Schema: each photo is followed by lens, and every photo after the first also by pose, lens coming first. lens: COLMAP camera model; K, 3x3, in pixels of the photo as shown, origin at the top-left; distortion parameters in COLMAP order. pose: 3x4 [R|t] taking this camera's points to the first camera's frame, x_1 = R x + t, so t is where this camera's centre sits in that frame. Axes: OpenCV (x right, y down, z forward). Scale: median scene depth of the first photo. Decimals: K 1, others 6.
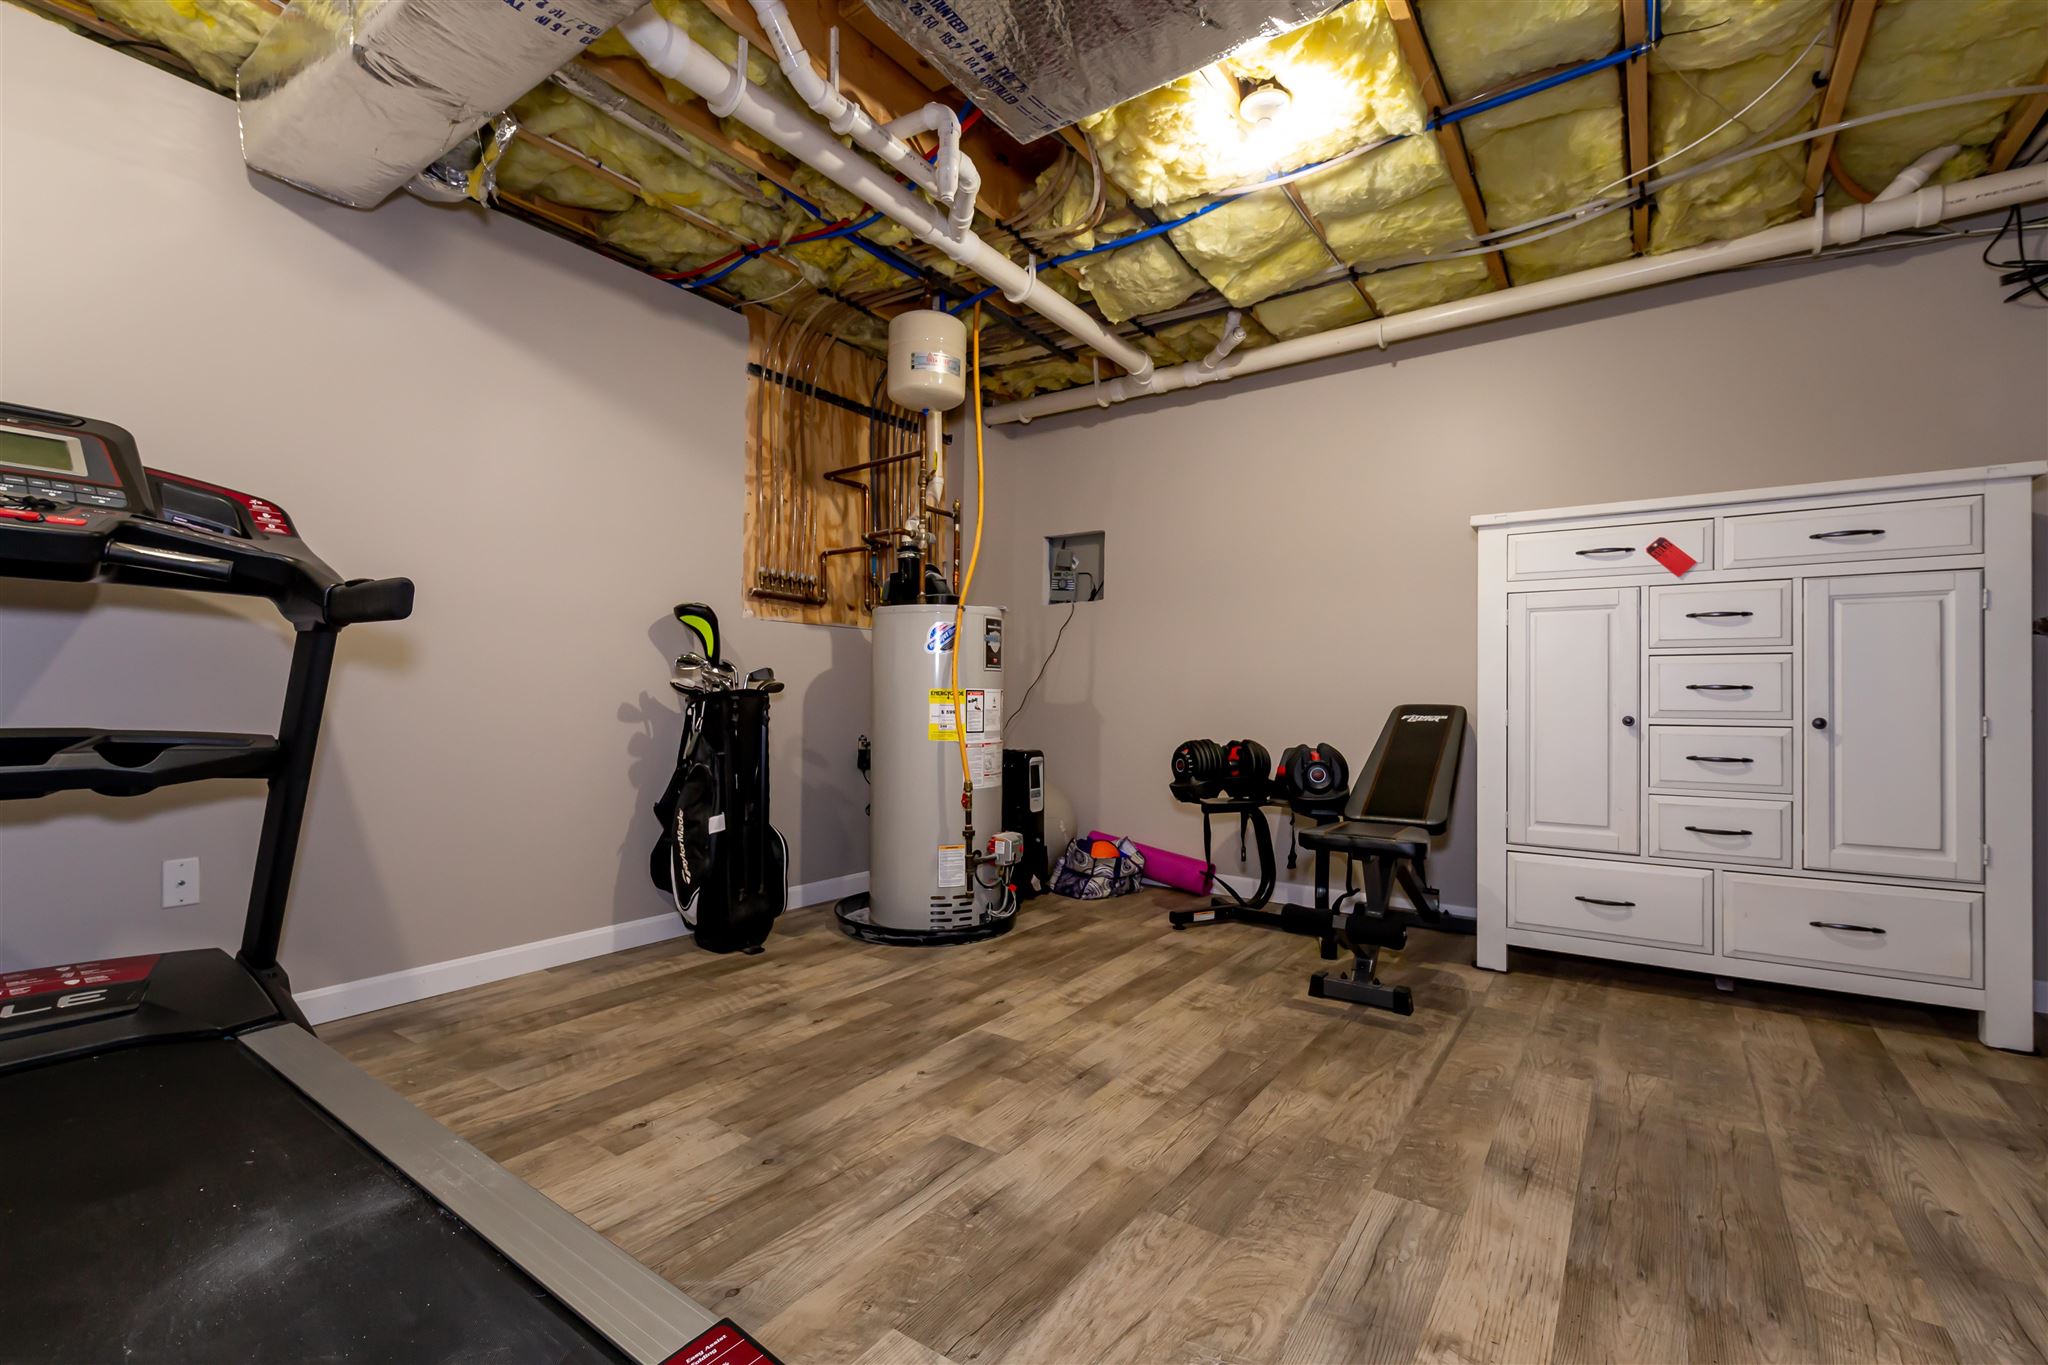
lens RADIAL K [[890.8, 0, 1021.4], [0, 890.8, 692.3], [0, 0, 1]] dist [0.012388, -0.002646]
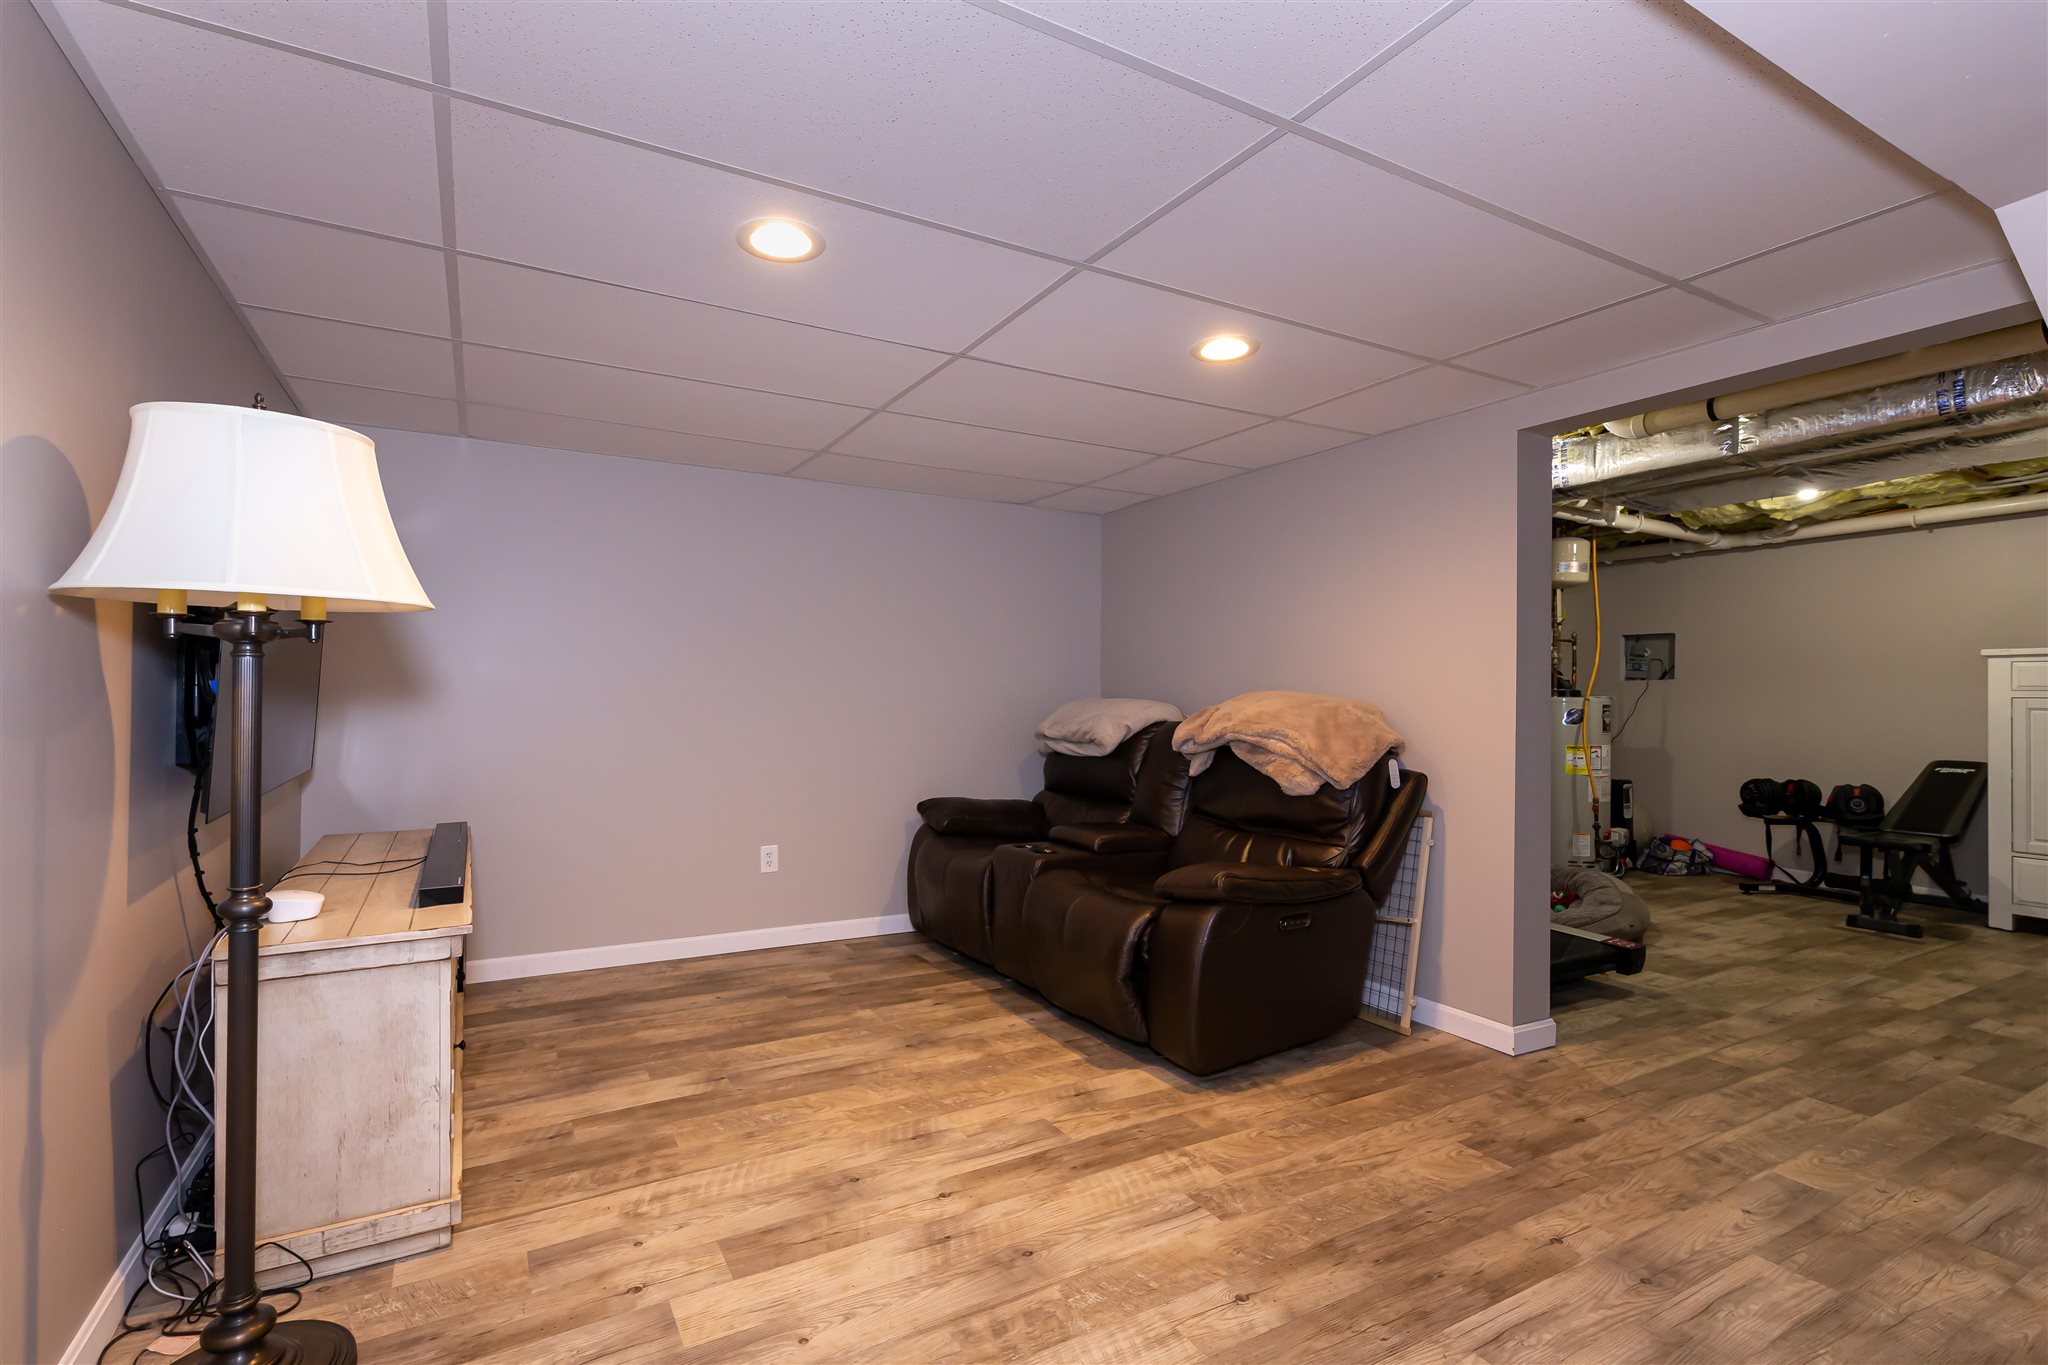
lens RADIAL K [[890.8, 0, 986.8], [0, 890.8, 698.9], [0, 0, 1]] dist [0.012388, -0.002646]
pose [[0.879448, -0.006583, -0.475949, -0.262582], [0.008454, 0.999963, 0.001790, -0.106605], [0.475919, -0.005598, 0.879471, -1.106518]]
